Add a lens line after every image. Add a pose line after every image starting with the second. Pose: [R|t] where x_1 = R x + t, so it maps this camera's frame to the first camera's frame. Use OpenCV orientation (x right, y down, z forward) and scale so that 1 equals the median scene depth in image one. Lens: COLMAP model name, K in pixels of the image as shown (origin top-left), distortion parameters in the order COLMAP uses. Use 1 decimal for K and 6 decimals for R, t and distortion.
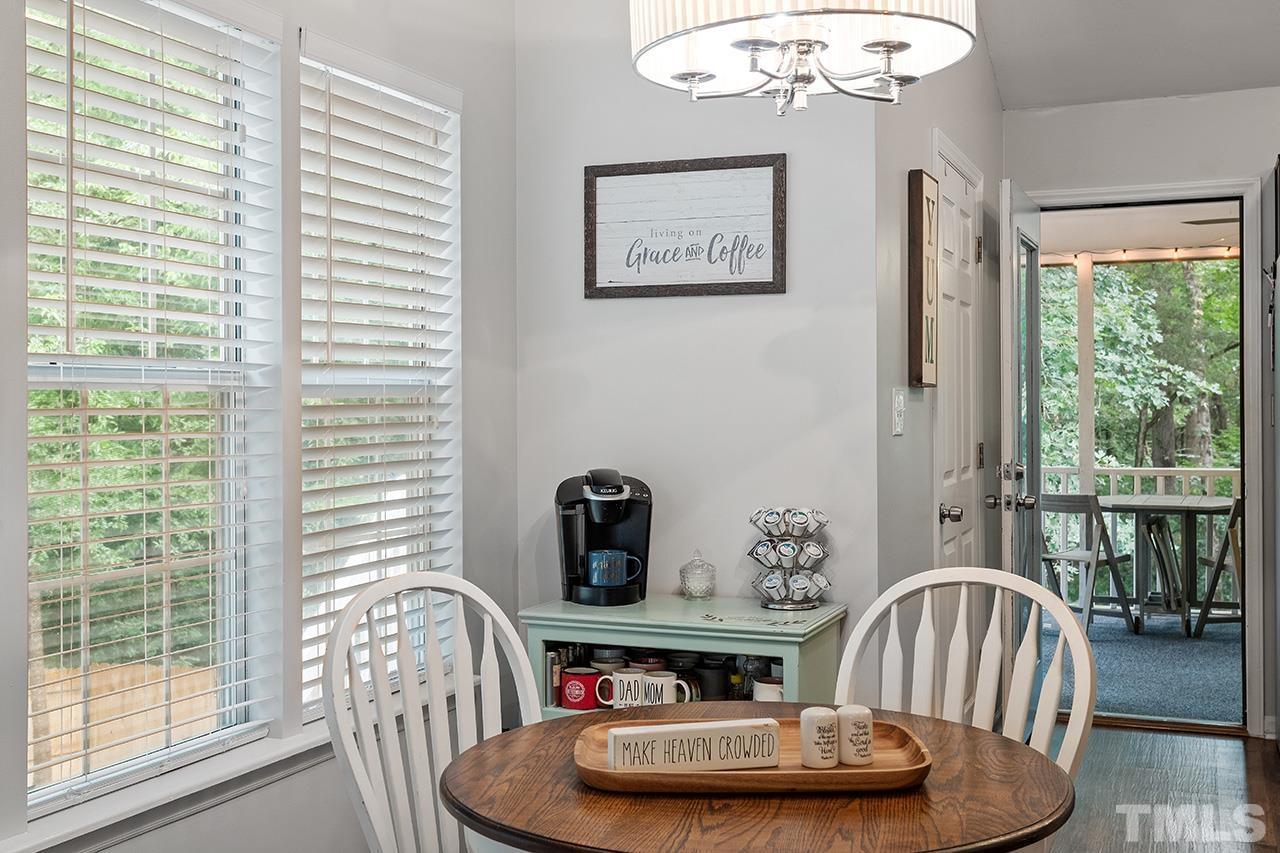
lens RADIAL K [[1415.5, 0, 639.7], [0, 1415.5, 419.2], [0, 0, 1]] dist [0.033376, 0.000000]
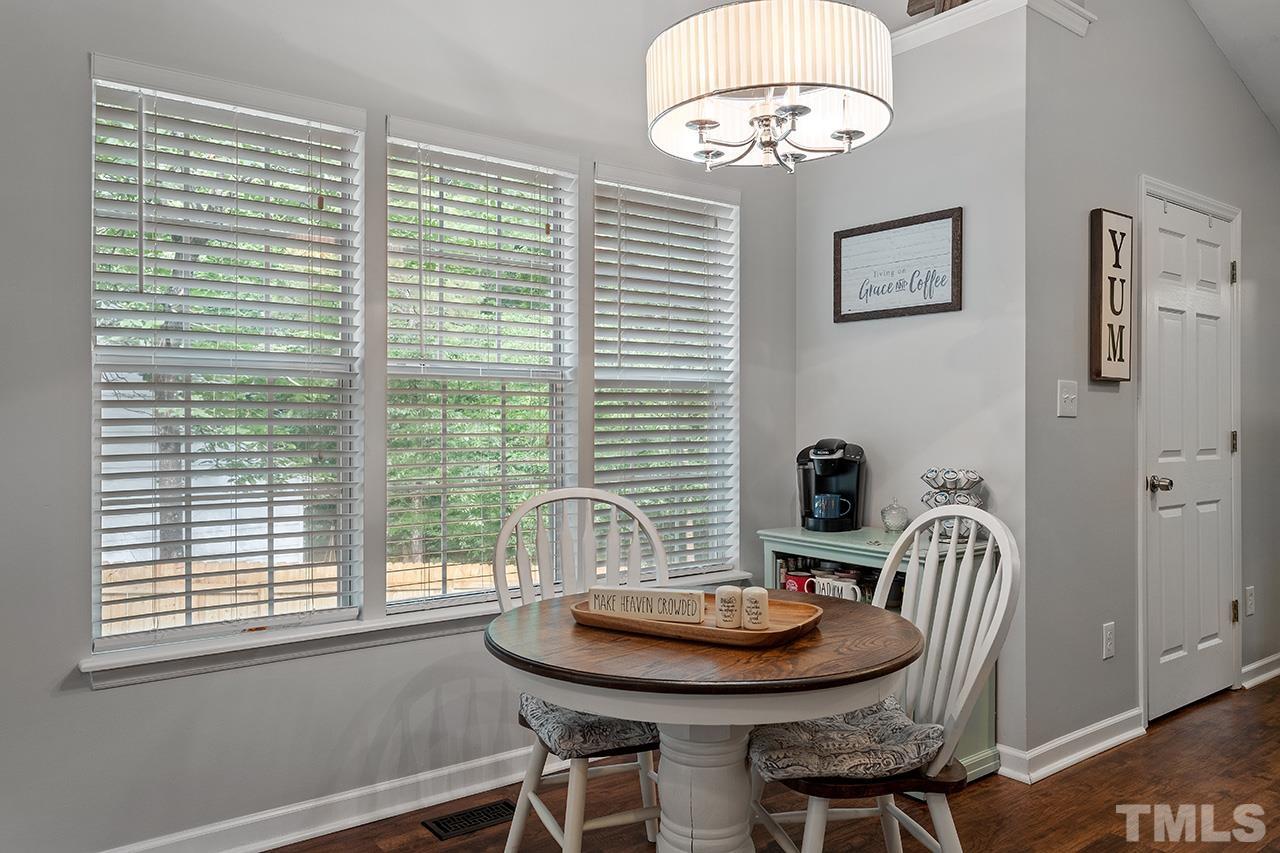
lens RADIAL K [[911.6, 0, 636.2], [0, 911.6, 430.8], [0, 0, 1]] dist [-0.012497, -0.000444]
pose [[0.858669, 0.009966, -0.512434, 0.285112], [-0.009318, 0.999949, 0.003833, 0.025768], [0.512447, 0.001483, 0.858718, 0.096580]]
